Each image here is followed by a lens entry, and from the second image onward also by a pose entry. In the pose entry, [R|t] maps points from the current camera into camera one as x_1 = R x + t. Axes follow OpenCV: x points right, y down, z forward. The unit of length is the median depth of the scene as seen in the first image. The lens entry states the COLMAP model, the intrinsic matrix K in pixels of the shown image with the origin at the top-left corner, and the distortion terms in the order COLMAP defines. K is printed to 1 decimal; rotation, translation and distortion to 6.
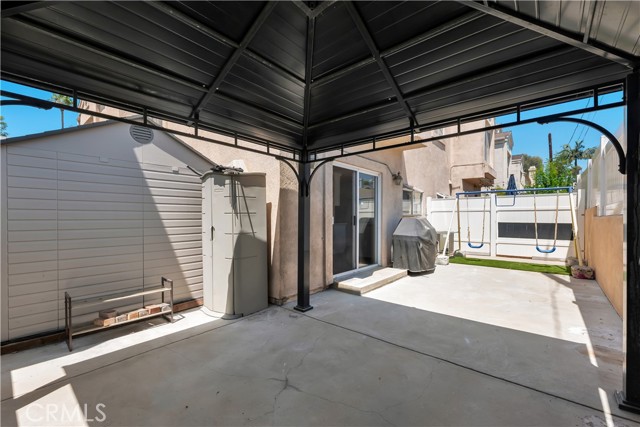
lens RADIAL K [[268.2, 0, 323.3], [0, 268.2, 217.5], [0, 0, 1]] dist [0.010651, -0.000958]
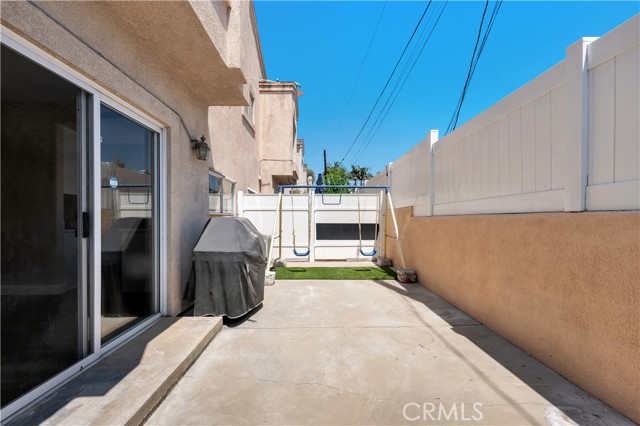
lens RADIAL K [[270.5, 0, 319.4], [0, 270.5, 222.2], [0, 0, 1]] dist [0.010497, -0.000418]
pose [[0.761640, -0.009605, 0.647929, 0.097060], [-0.000522, 0.999881, 0.015436, 0.000943], [-0.648000, -0.012095, 0.761545, 0.407164]]
